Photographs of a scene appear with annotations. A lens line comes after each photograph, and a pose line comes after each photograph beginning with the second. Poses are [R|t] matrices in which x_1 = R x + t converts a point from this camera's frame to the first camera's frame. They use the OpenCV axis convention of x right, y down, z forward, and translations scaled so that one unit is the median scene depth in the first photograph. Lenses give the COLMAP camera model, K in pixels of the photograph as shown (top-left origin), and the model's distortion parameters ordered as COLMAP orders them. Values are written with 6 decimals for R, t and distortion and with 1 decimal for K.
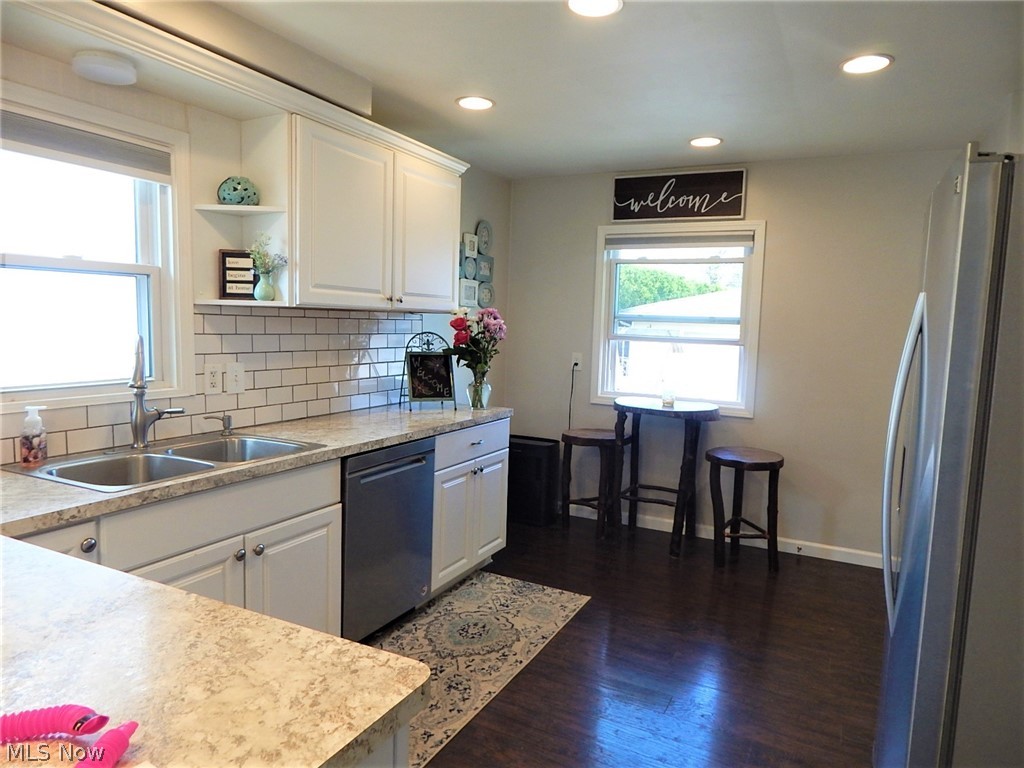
lens RADIAL K [[670.0, 0, 521.5], [0, 670.0, 377.0], [0, 0, 1]] dist [0.008765, -0.008307]
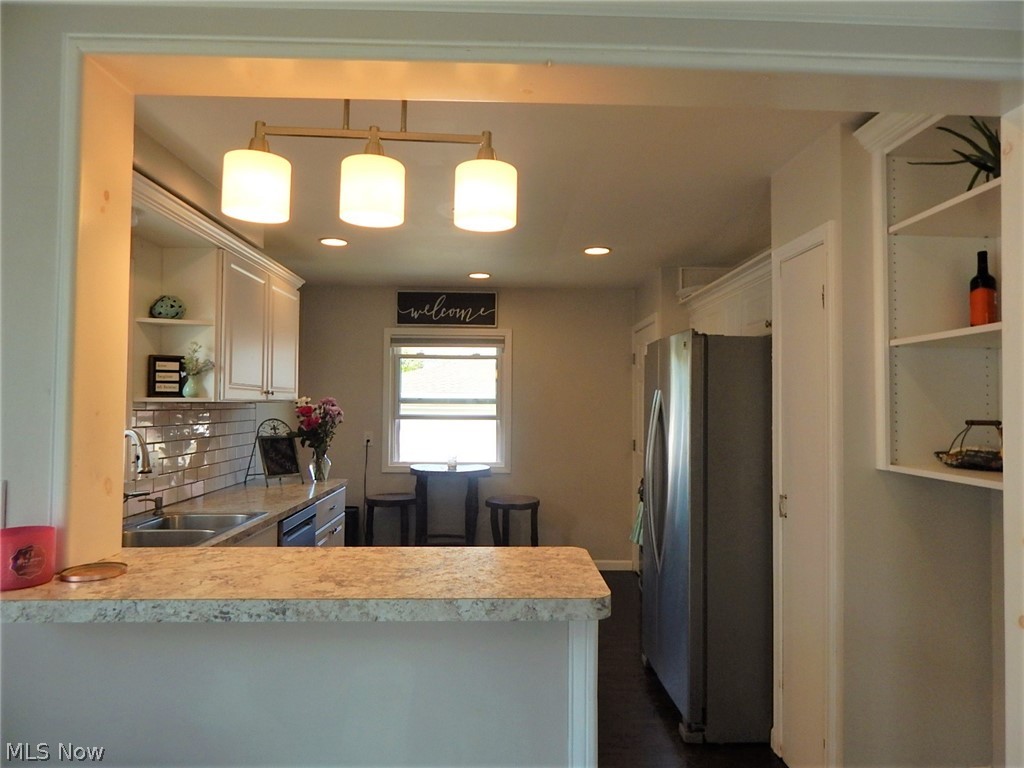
lens RADIAL K [[670.0, 0, 532.8], [0, 670.0, 381.6], [0, 0, 1]] dist [0.008765, -0.008307]
pose [[0.871039, -0.012185, 0.491063, -0.314596], [0.065356, 0.993679, -0.091272, 0.005085], [-0.486847, 0.111595, 0.866329, -0.239607]]
